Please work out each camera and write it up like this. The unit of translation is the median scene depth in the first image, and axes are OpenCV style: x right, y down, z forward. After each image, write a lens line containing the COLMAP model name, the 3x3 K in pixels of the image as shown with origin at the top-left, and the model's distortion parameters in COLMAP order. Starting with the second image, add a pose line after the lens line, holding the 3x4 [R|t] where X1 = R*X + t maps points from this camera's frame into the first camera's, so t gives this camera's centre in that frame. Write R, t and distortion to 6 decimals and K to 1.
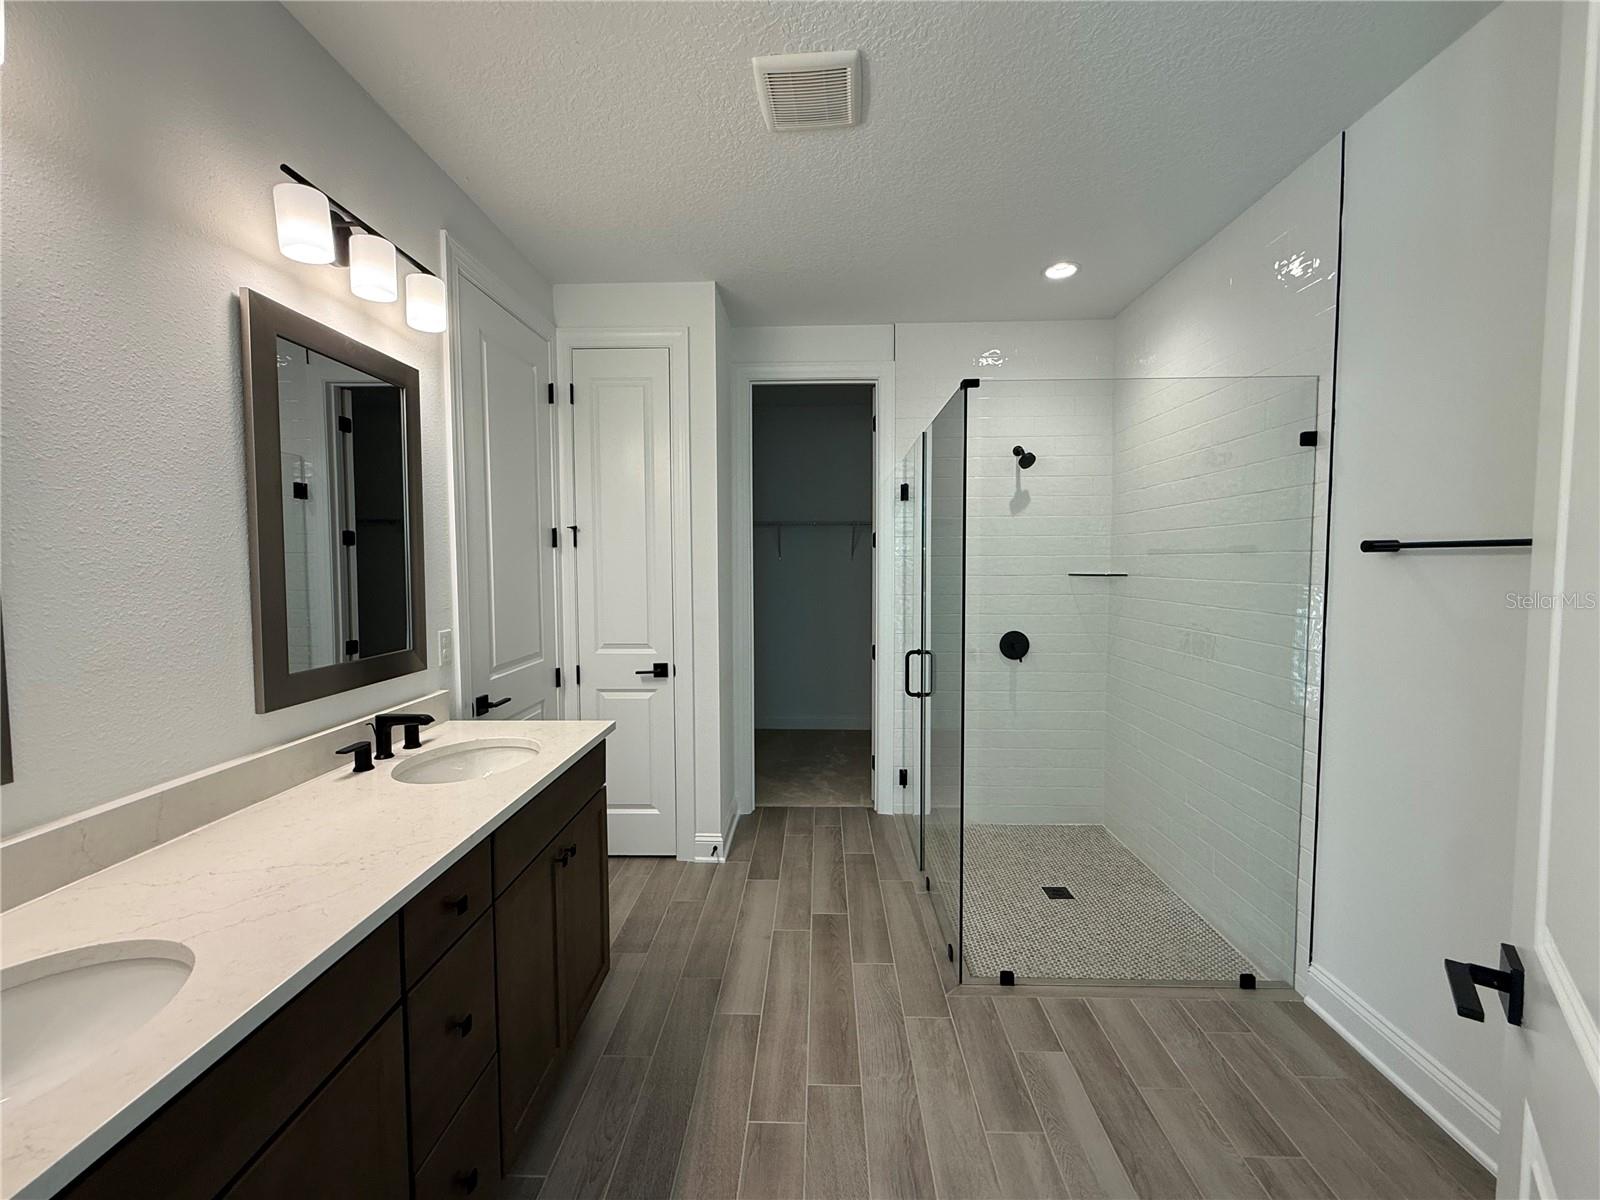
lens RADIAL K [[647.3, 0, 792.3], [0, 647.3, 597.7], [0, 0, 1]] dist [-0.011611, 0.000185]
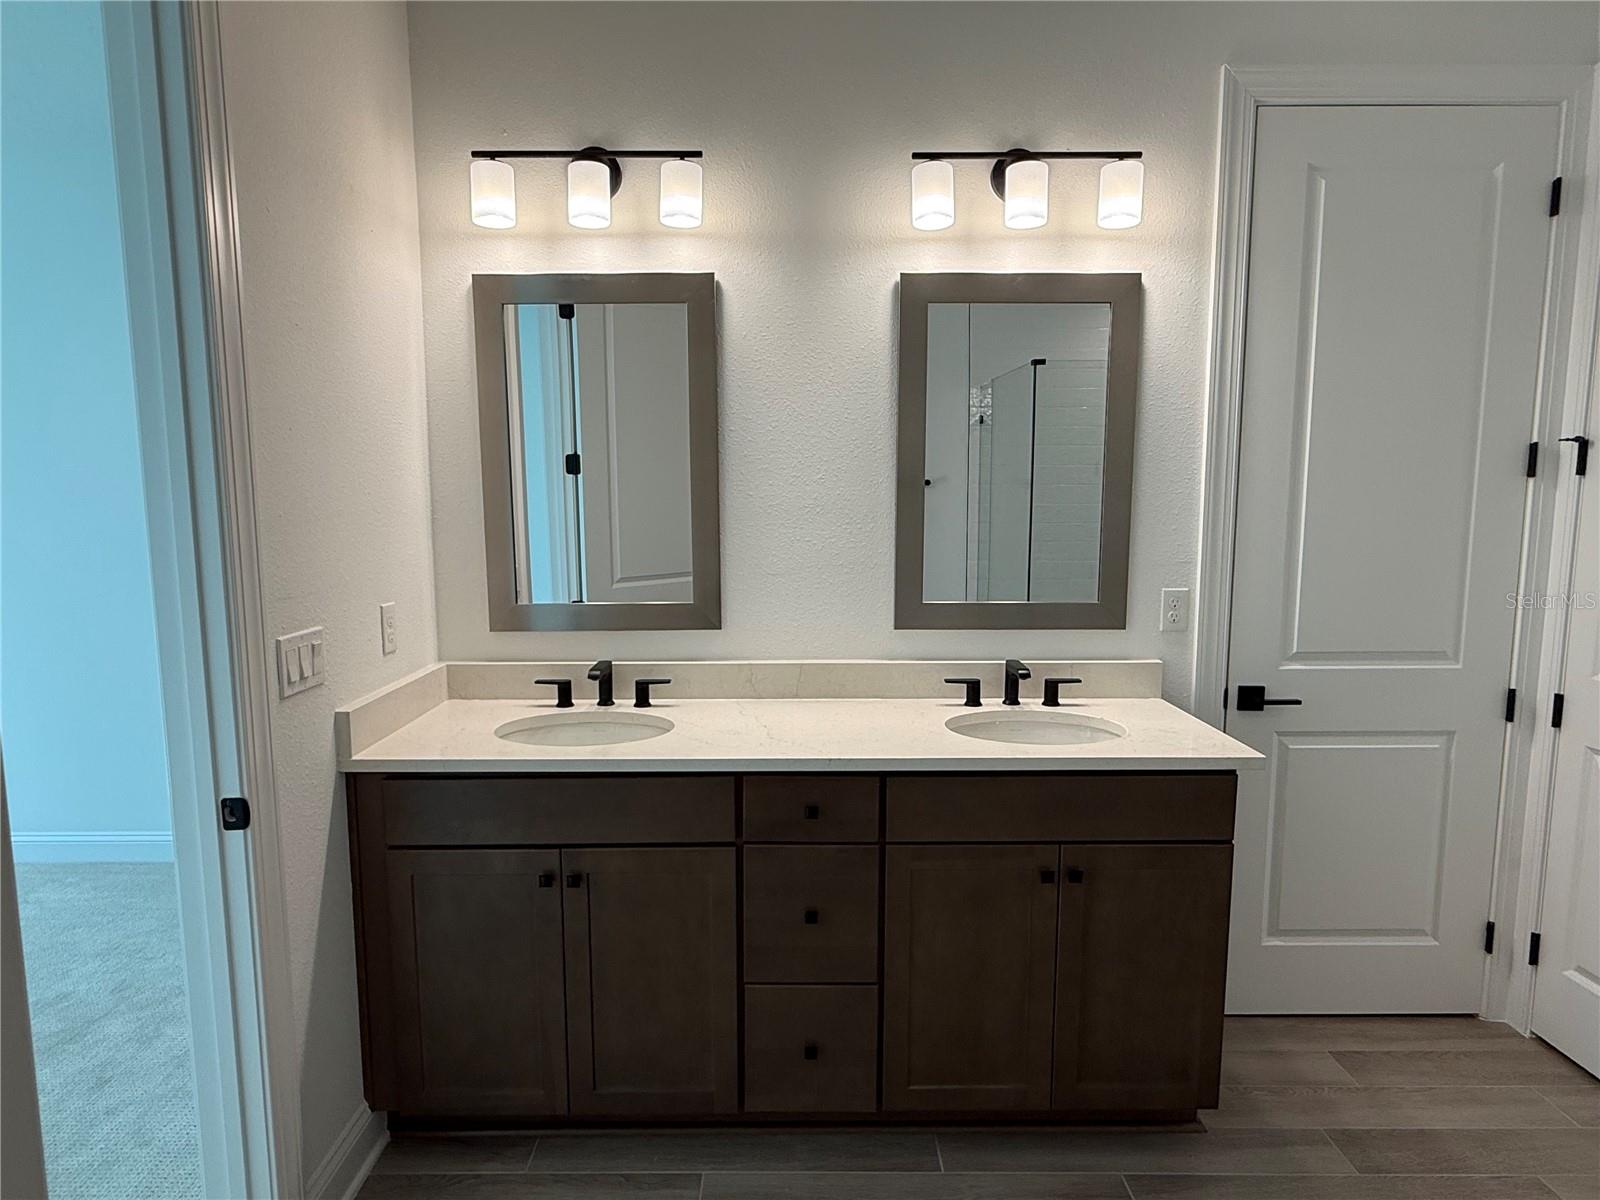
lens RADIAL K [[864.7, 0, 800.0], [0, 864.7, 600.0], [0, 0, 1]] dist [-0.001753, -0.000611]
pose [[0.087298, 0.108158, -0.990293, 0.566474], [-0.055700, 0.993063, 0.103550, -0.023301], [0.994624, 0.046120, 0.092717, 0.507248]]
